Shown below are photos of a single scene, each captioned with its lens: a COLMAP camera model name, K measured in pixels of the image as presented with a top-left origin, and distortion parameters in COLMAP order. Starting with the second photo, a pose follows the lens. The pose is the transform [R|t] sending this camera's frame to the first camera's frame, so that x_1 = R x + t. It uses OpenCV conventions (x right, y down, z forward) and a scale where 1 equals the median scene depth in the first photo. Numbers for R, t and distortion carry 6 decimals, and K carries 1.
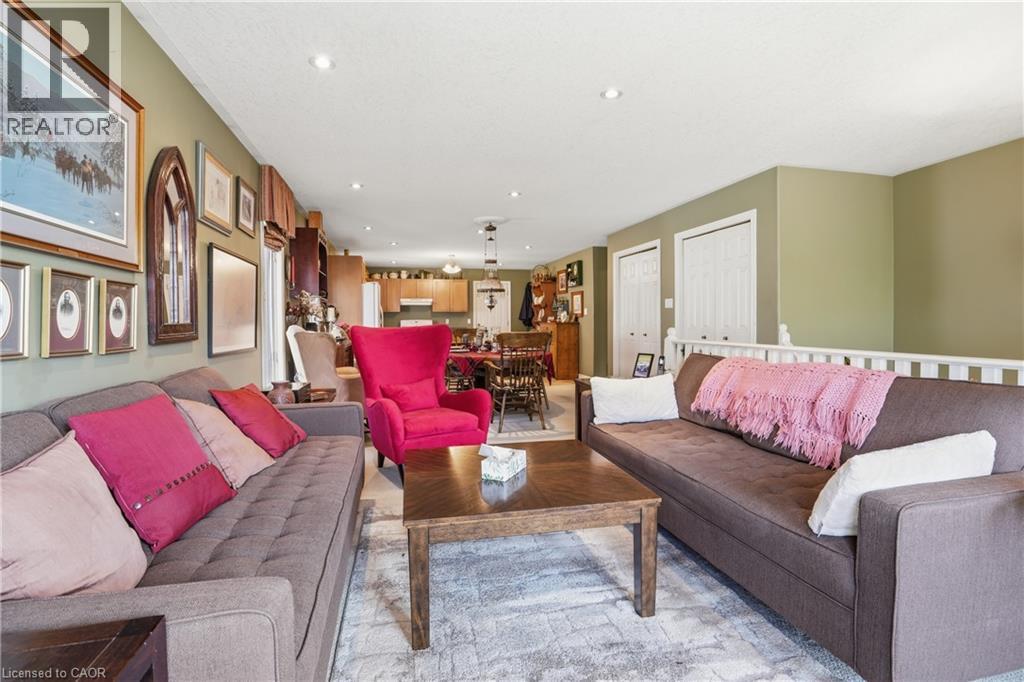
lens RADIAL K [[500.9, 0, 512.5], [0, 500.9, 330.8], [0, 0, 1]] dist [-0.013876, 0.000484]
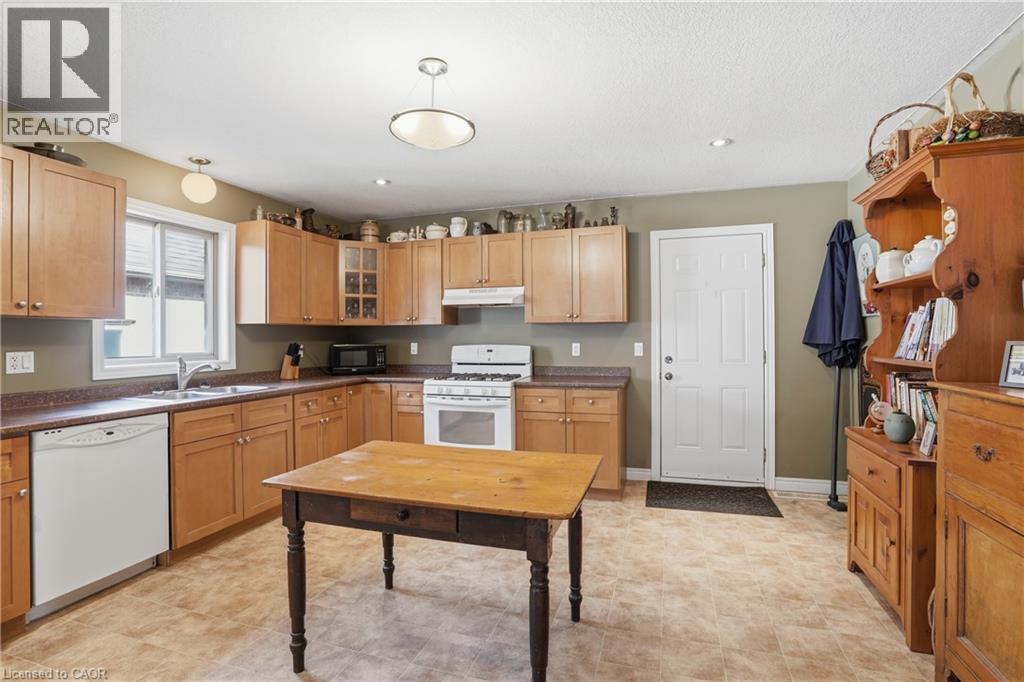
lens RADIAL K [[500.9, 0, 514.1], [0, 500.9, 332.1], [0, 0, 1]] dist [-0.013876, 0.000484]
pose [[0.858387, -0.001465, -0.513001, 0.017990], [-0.007150, 0.999865, -0.014819, -0.026207], [0.512953, 0.016388, 0.858260, 0.693347]]
